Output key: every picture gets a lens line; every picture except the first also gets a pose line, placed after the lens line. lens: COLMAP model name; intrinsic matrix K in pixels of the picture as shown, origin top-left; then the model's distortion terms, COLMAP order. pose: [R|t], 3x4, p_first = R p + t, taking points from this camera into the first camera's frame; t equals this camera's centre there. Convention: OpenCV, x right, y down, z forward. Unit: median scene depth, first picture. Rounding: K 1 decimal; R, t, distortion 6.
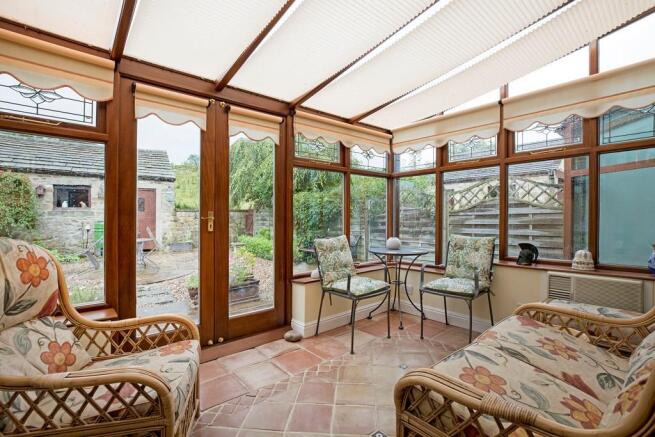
lens RADIAL K [[303.9, 0, 325.1], [0, 303.9, 215.4], [0, 0, 1]] dist [-0.020065, 0.000781]
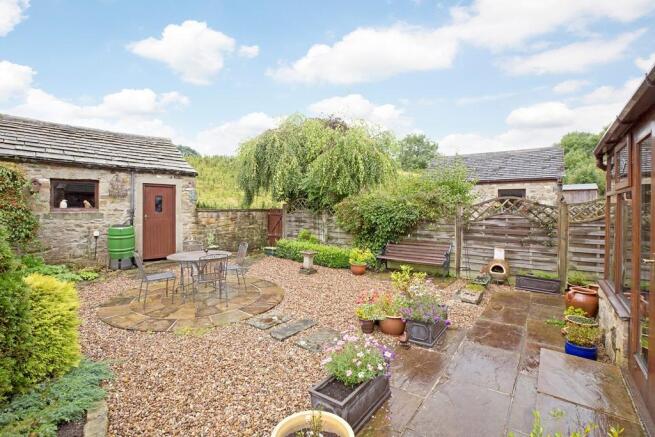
lens RADIAL K [[303.9, 0, 328.6], [0, 303.9, 216.6], [0, 0, 1]] dist [-0.020065, 0.000781]
pose [[0.978365, 0.001693, 0.206879, -0.362792], [-0.008363, 0.999473, 0.031368, -0.034974], [-0.206717, -0.032420, 0.977864, 0.105529]]
